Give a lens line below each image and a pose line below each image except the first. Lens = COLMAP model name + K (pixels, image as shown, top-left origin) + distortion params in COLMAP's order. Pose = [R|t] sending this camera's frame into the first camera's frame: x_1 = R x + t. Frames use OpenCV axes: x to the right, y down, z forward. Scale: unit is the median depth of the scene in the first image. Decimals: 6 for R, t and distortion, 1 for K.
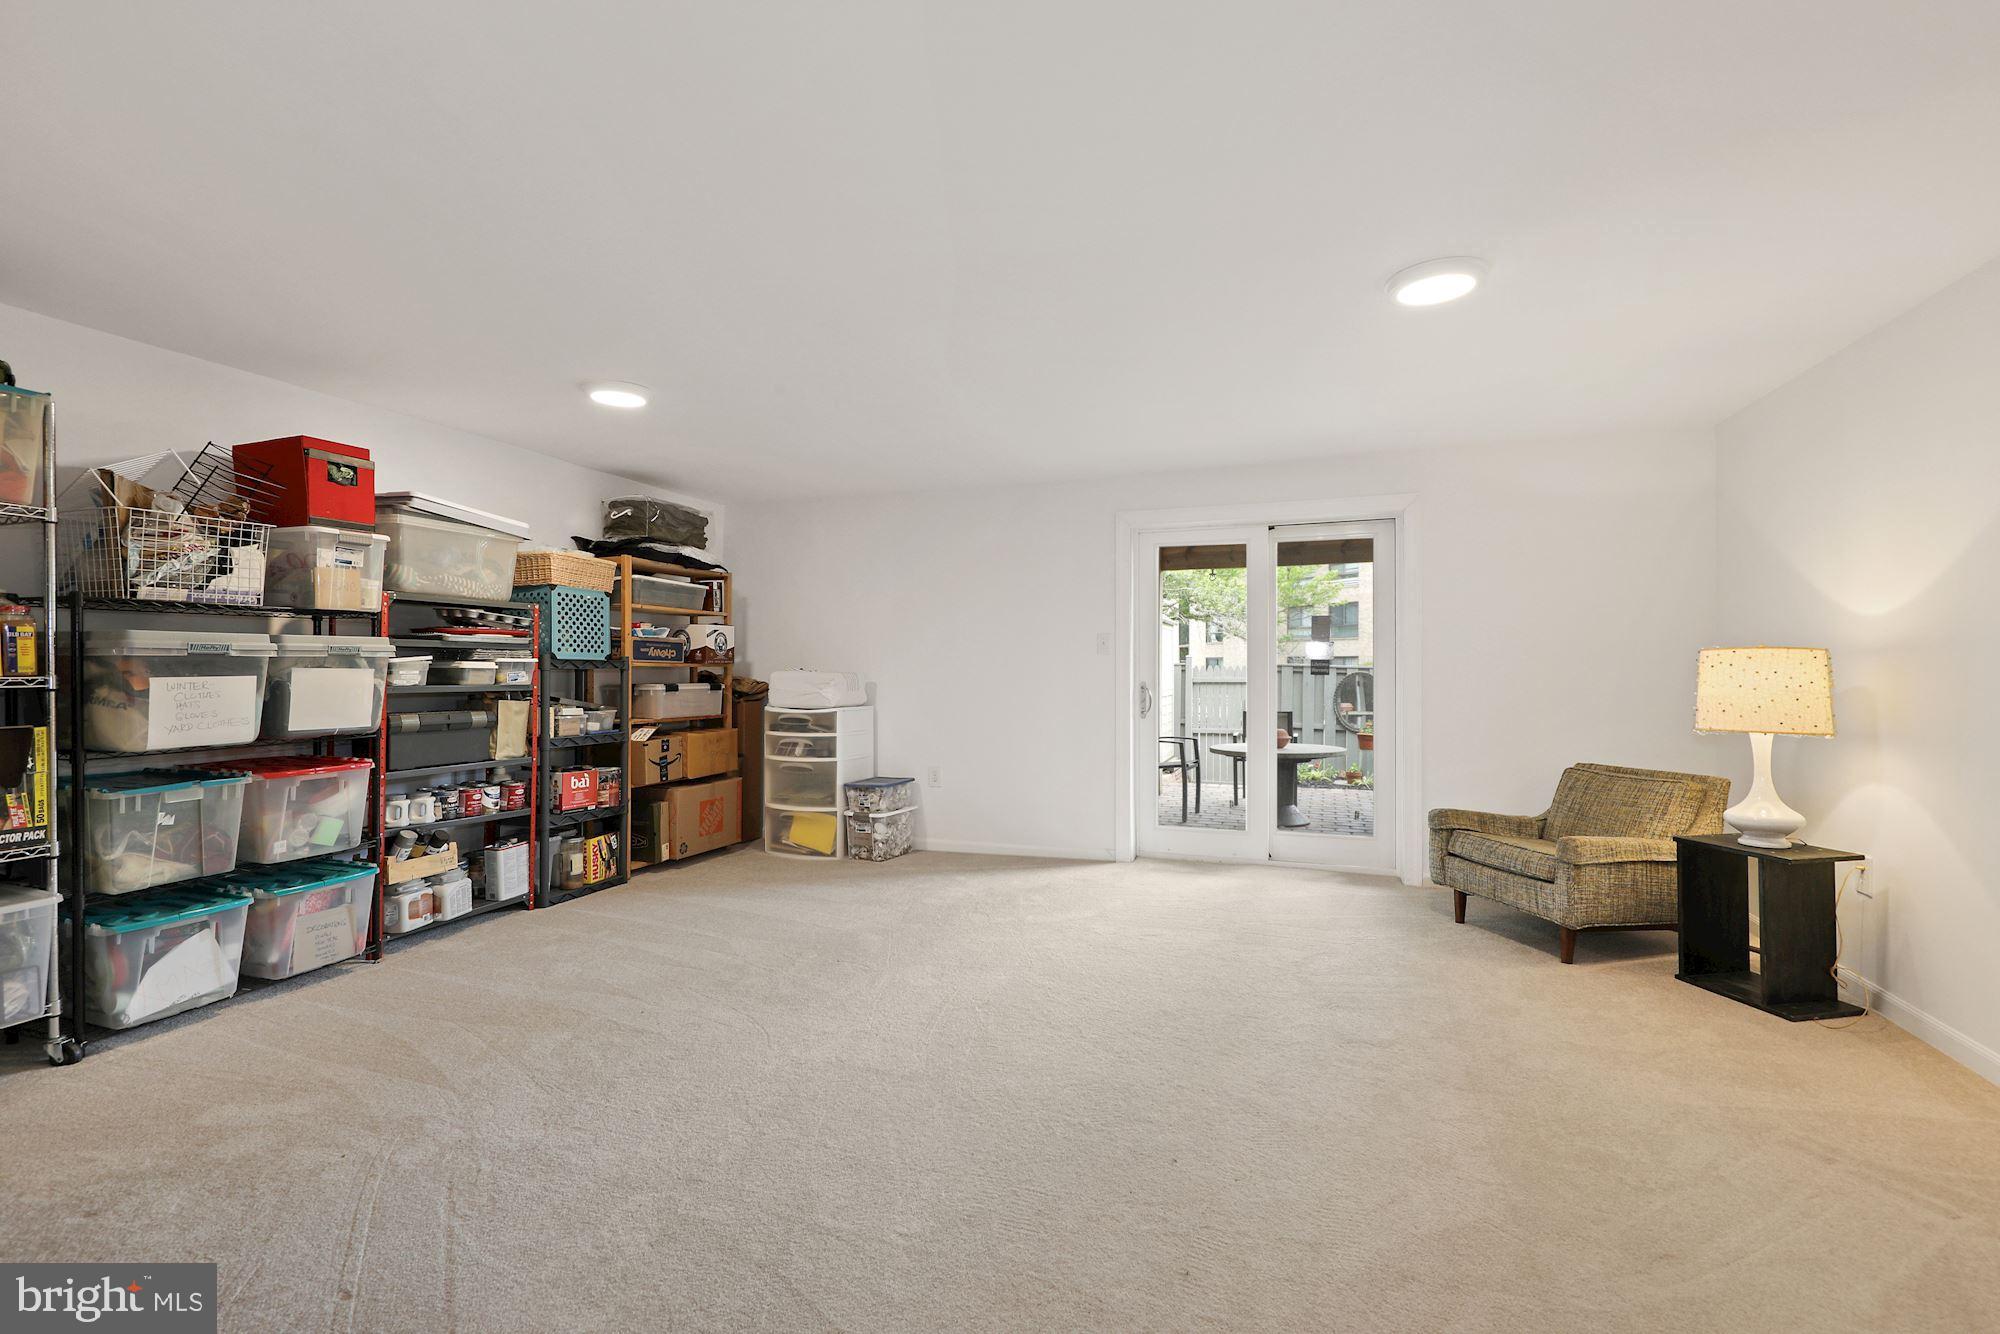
lens RADIAL K [[848.2, 0, 1000.1], [0, 848.2, 673.9], [0, 0, 1]] dist [-0.001695, -0.000091]
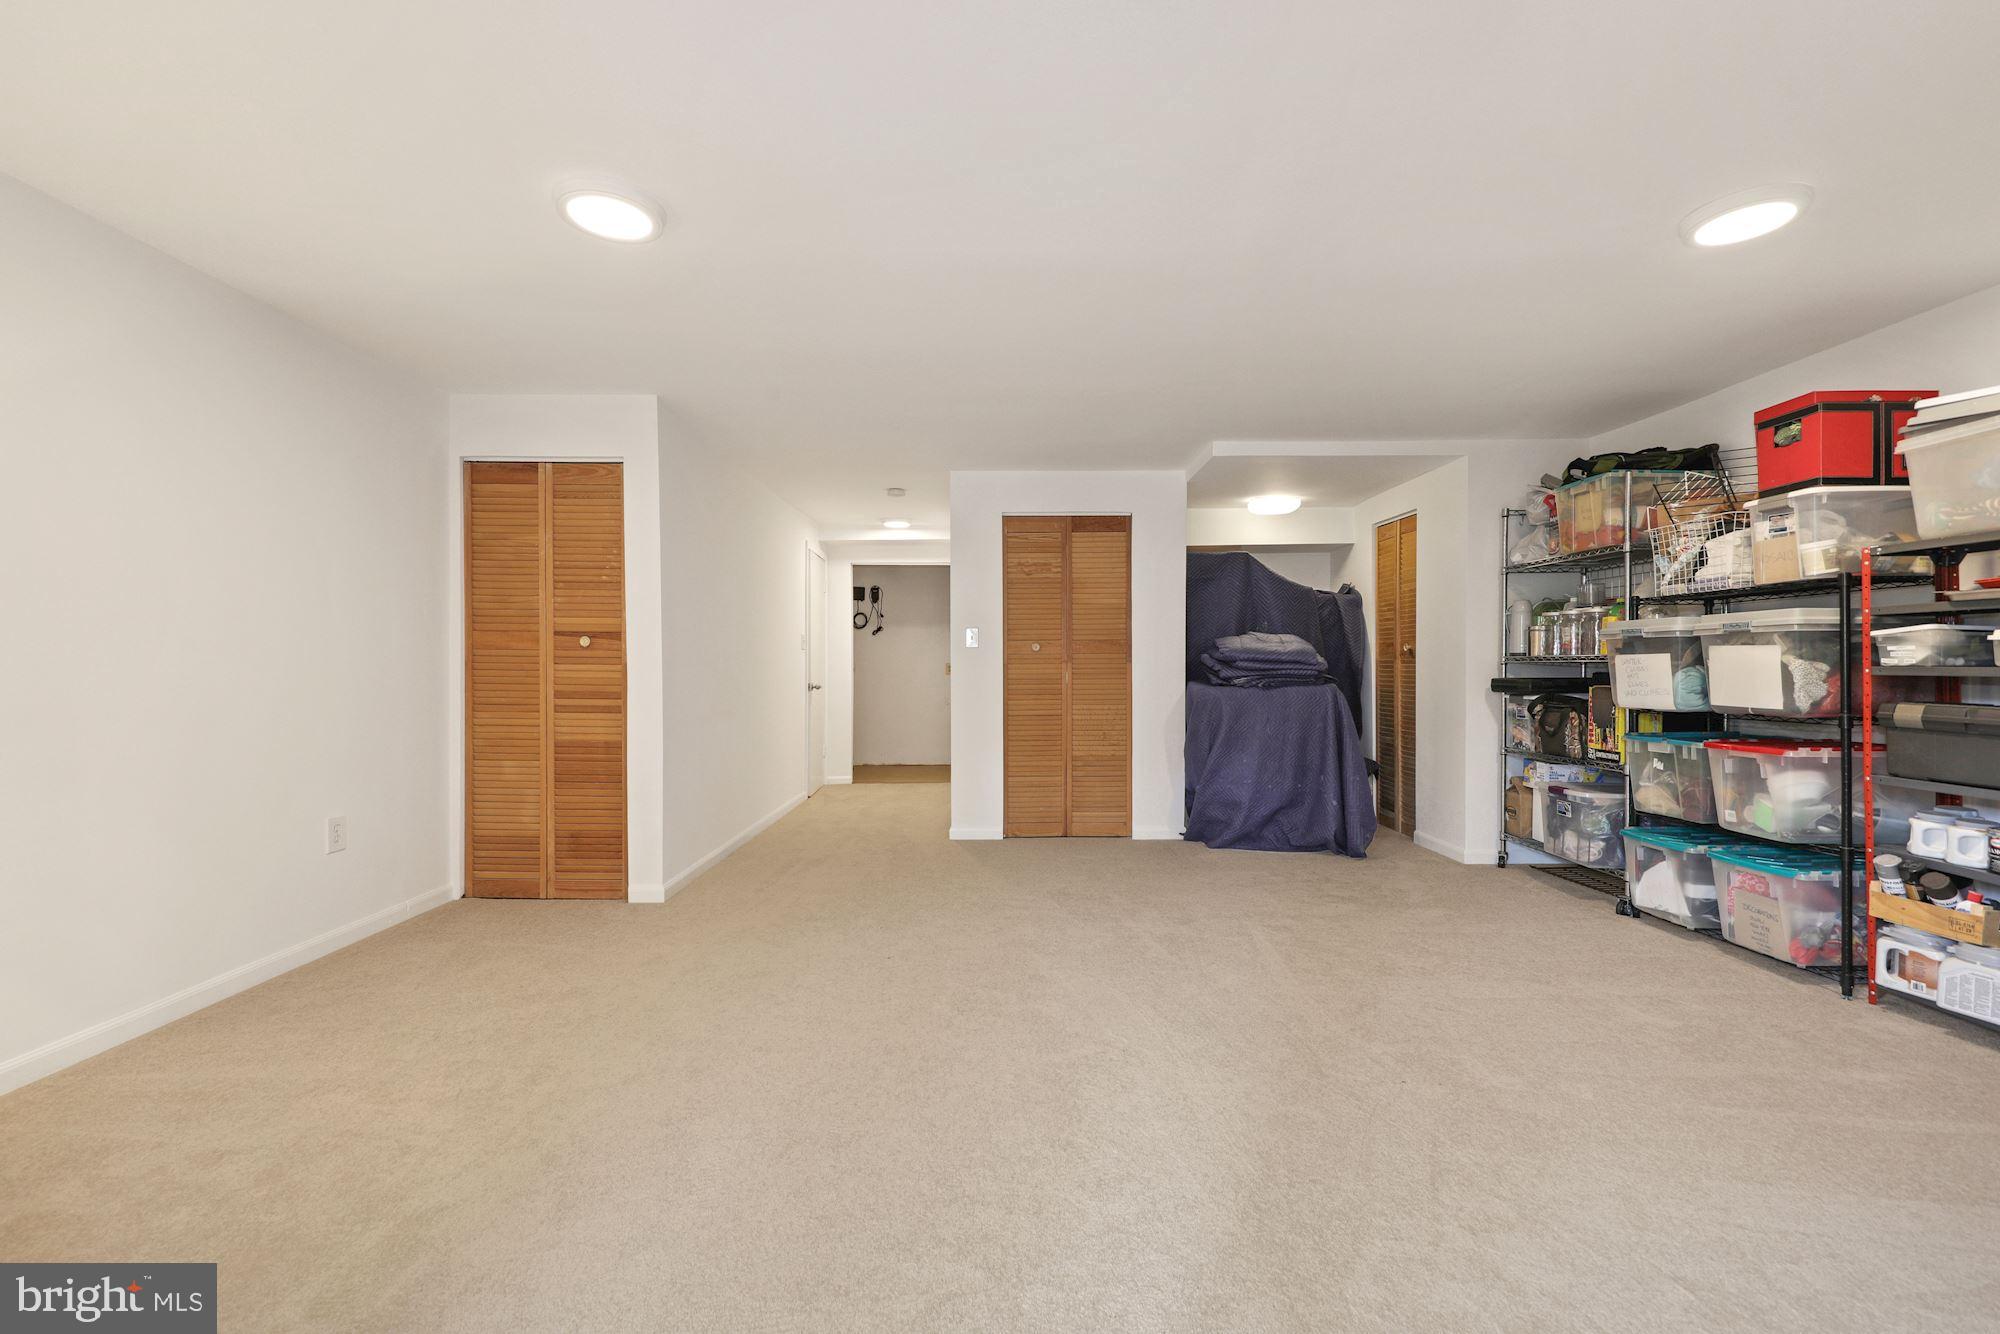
lens RADIAL K [[848.2, 0, 998.8], [0, 848.2, 662.5], [0, 0, 1]] dist [-0.001695, -0.000091]
pose [[-0.942277, -0.001795, -0.334831, 0.362417], [-0.003005, 0.999991, 0.003097, 0.012937], [0.334822, 0.003924, -0.942273, 1.689233]]
